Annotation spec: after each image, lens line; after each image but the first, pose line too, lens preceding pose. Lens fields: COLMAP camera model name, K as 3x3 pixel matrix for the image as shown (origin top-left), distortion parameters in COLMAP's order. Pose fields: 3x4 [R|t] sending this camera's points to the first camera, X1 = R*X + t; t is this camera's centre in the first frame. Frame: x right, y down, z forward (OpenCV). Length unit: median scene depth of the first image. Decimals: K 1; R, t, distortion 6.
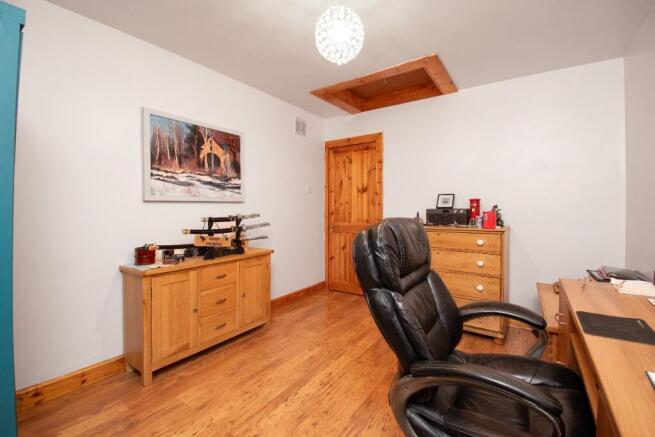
lens RADIAL K [[291.3, 0, 326.3], [0, 291.3, 212.2], [0, 0, 1]] dist [-0.038892, -0.002584]
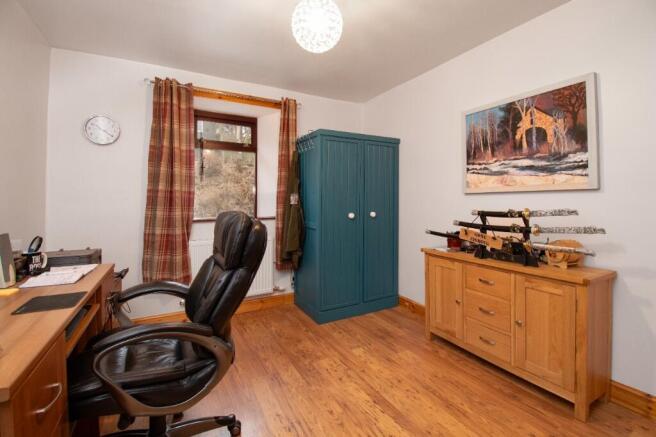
lens RADIAL K [[291.8, 0, 329.6], [0, 291.8, 198.4], [0, 0, 1]] dist [-0.038892, -0.002584]
pose [[-0.473504, 0.000337, -0.880792, 0.562843], [-0.004306, 0.999987, 0.002697, -0.019194], [0.880781, 0.005070, -0.473496, 0.958384]]
